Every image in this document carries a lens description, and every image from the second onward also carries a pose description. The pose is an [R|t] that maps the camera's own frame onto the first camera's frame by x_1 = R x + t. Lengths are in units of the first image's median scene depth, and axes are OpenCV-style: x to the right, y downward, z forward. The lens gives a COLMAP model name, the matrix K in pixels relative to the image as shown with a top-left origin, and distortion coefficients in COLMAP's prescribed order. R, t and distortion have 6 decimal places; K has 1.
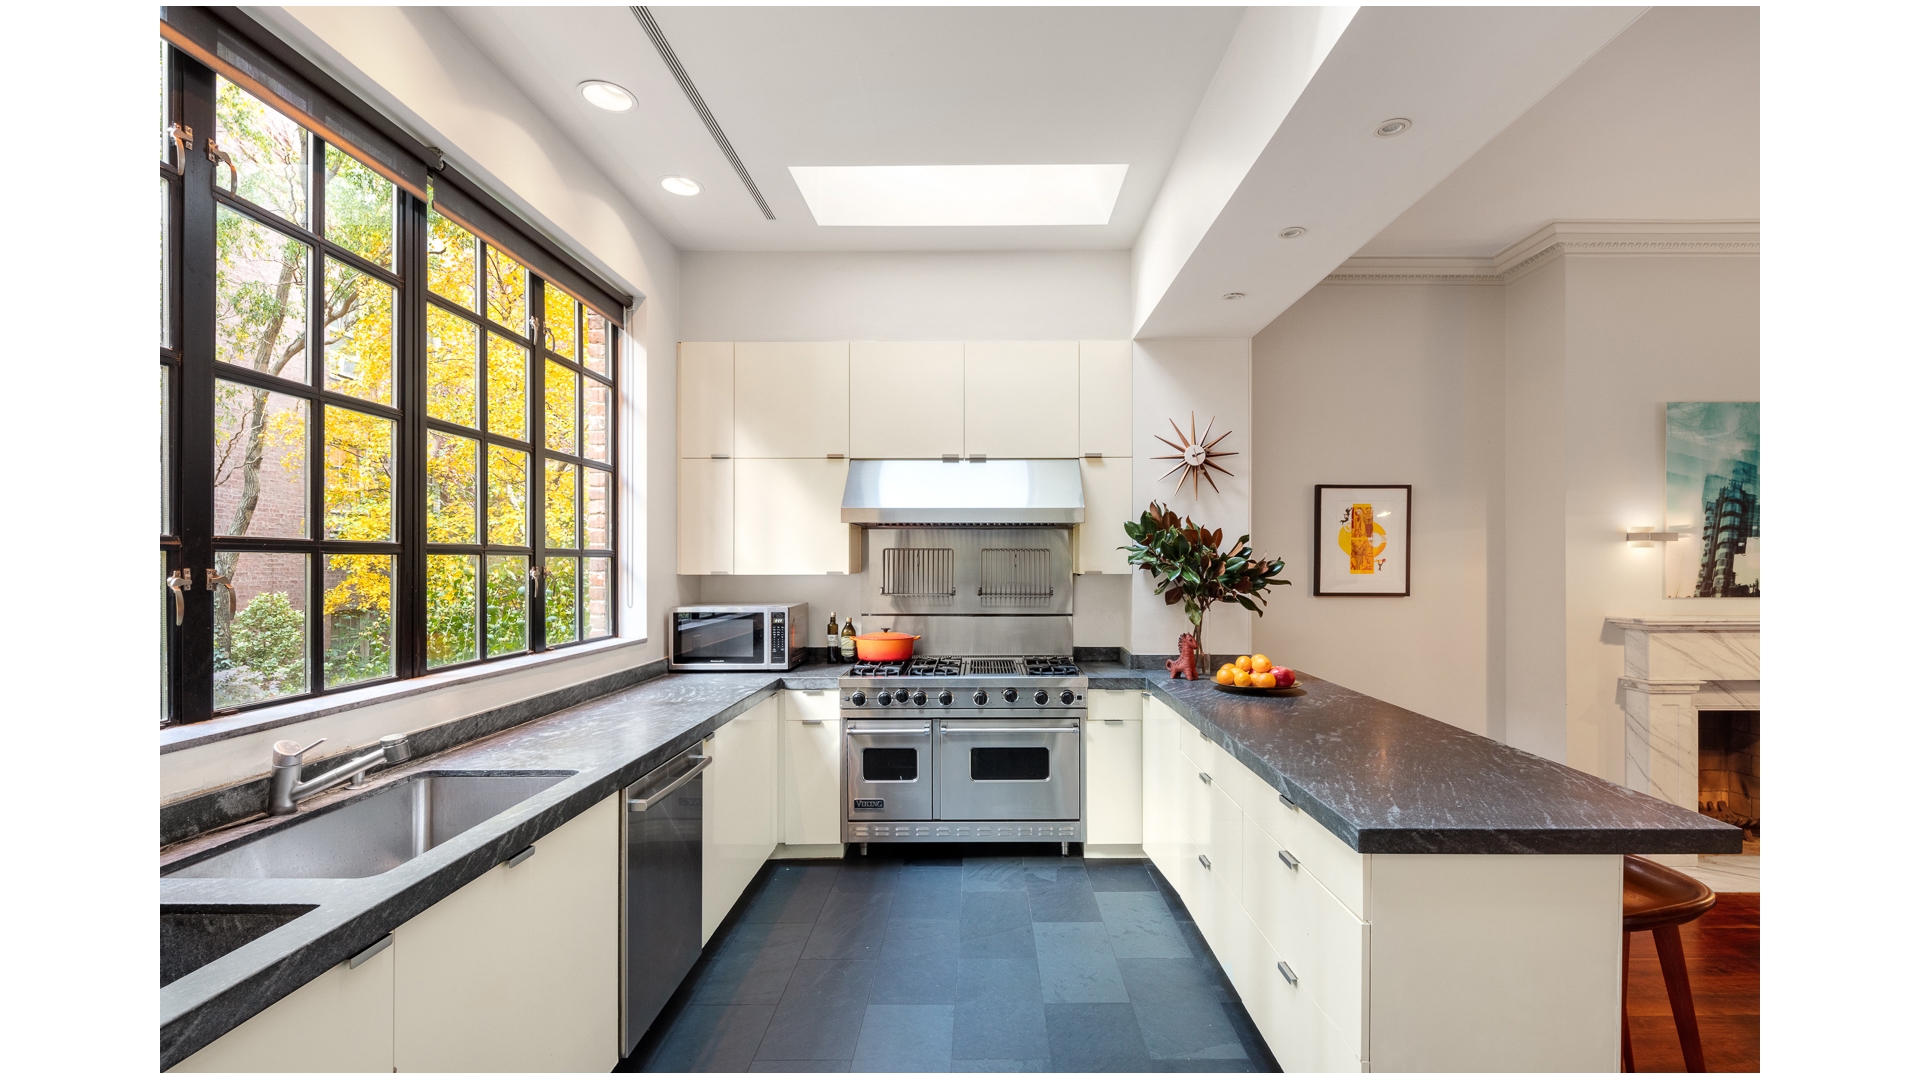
lens RADIAL K [[786.2, 0, 908.6], [0, 786.2, 563.0], [0, 0, 1]] dist [0.000676, -0.000084]
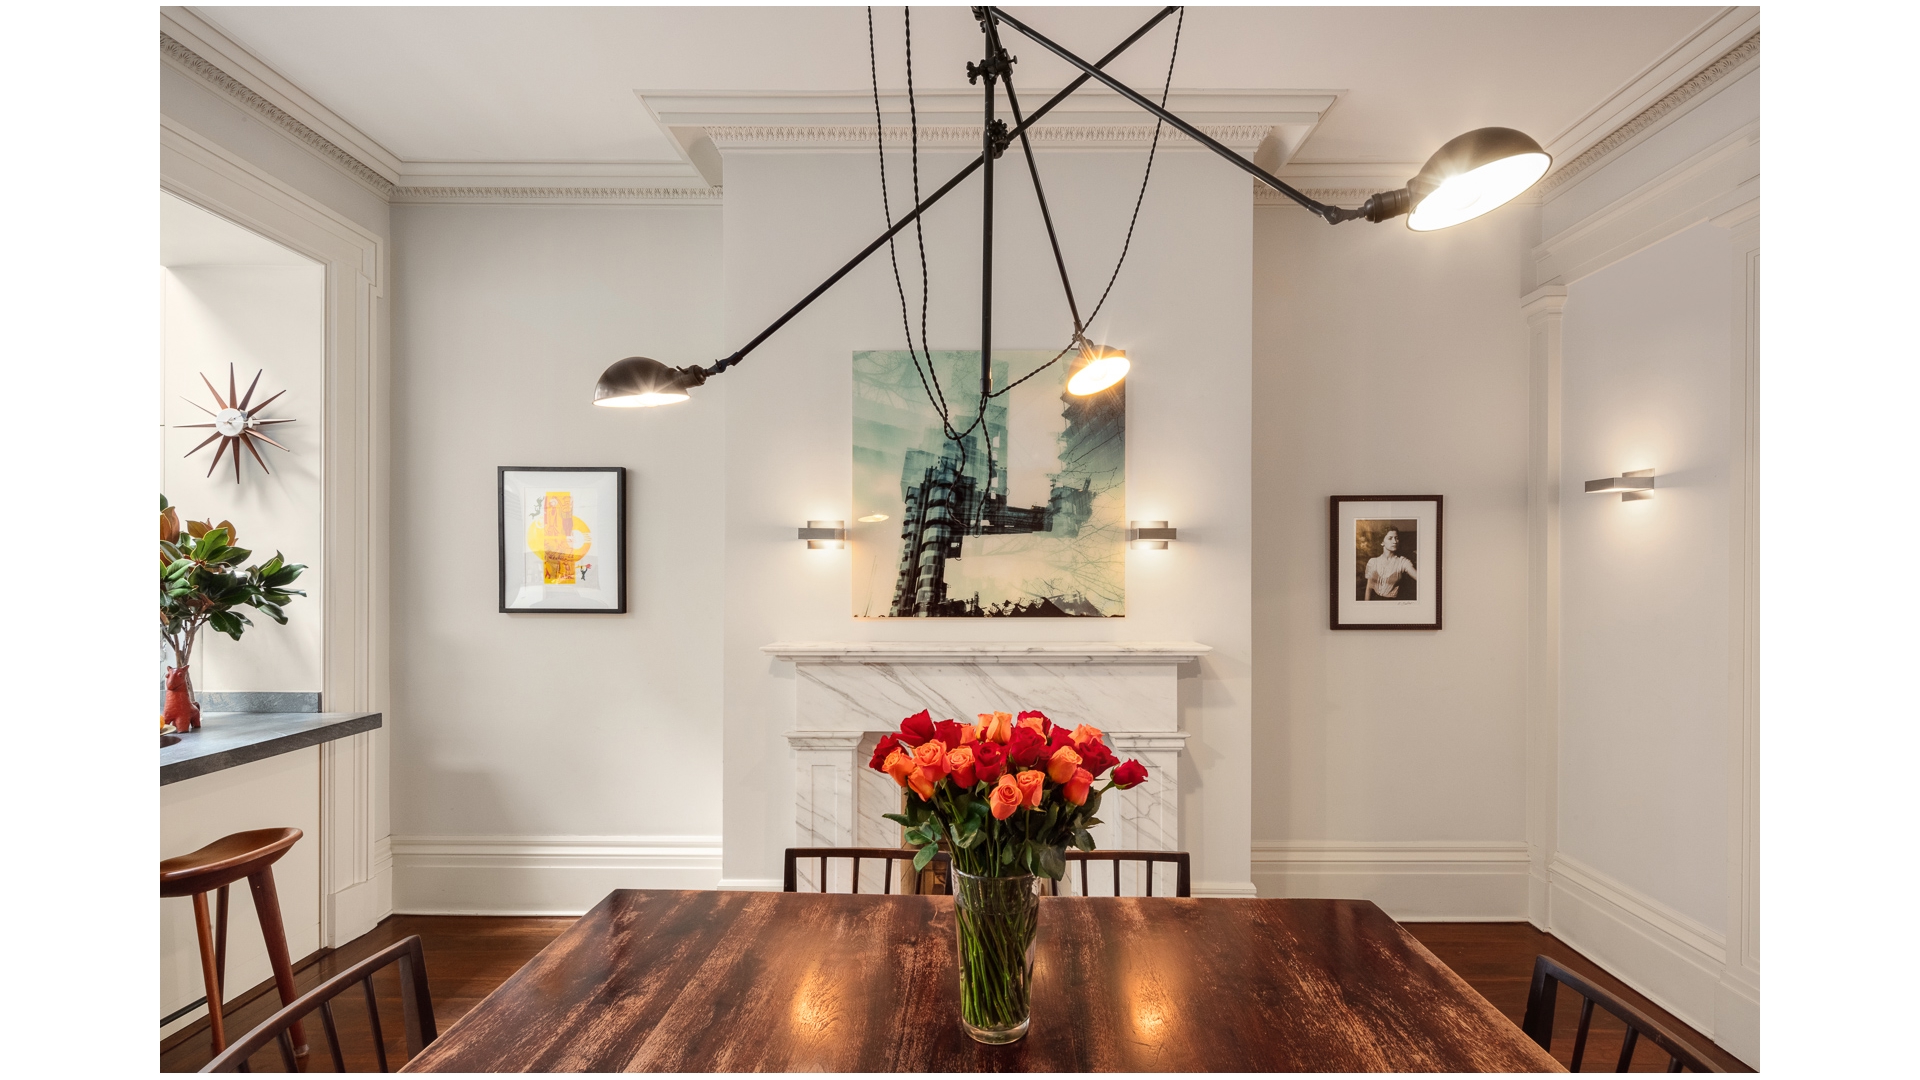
lens RADIAL K [[786.2, 0, 968.0], [0, 786.2, 576.2], [0, 0, 1]] dist [0.000676, -0.000084]
pose [[0.999916, 0.003970, -0.012350, 1.079321], [-0.003984, 0.999991, -0.001084, 0.005964], [0.012346, 0.001134, 0.999923, 0.268773]]
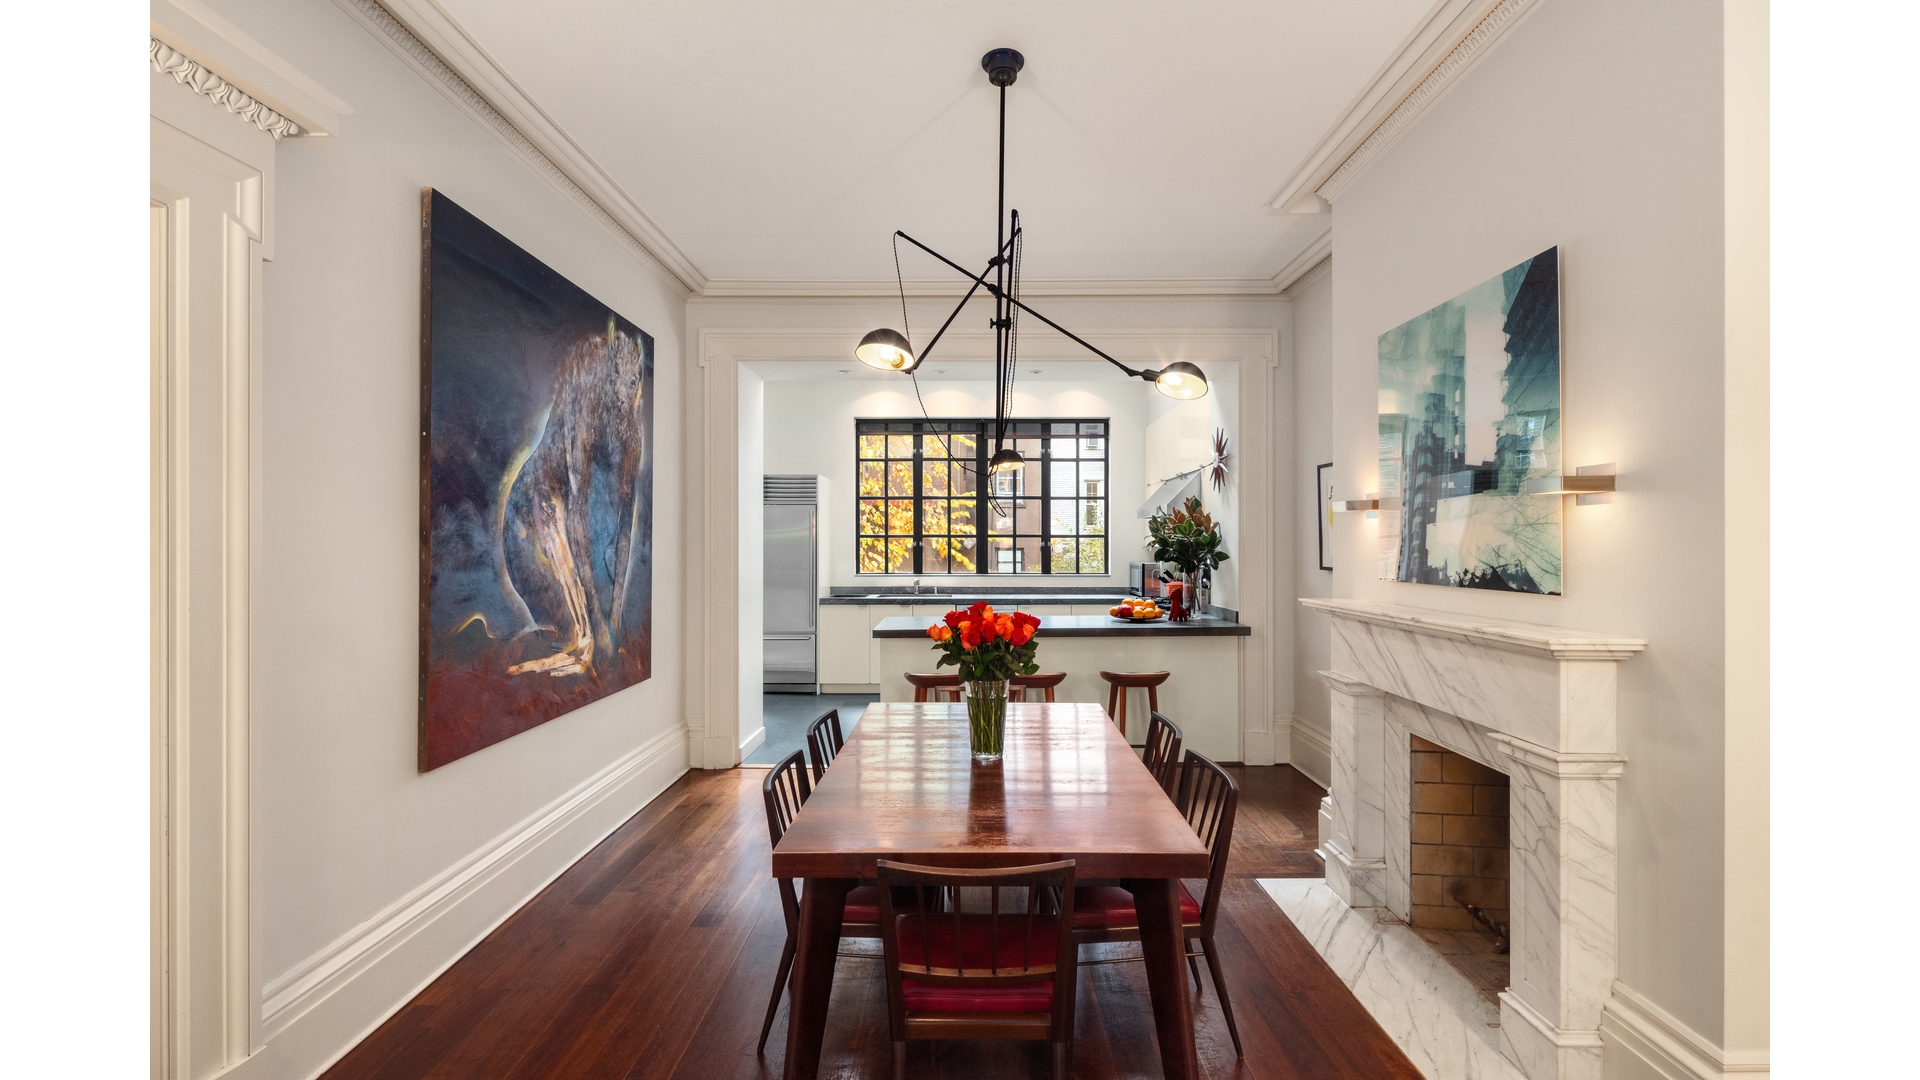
lens RADIAL K [[786.2, 0, 957.3], [0, 786.2, 541.7], [0, 0, 1]] dist [0.000676, -0.000084]
pose [[-0.008223, -0.000137, -0.999966, 1.769826], [-0.002365, 0.999997, -0.000117, 0.005859], [0.999963, 0.002363, -0.008223, 0.577643]]
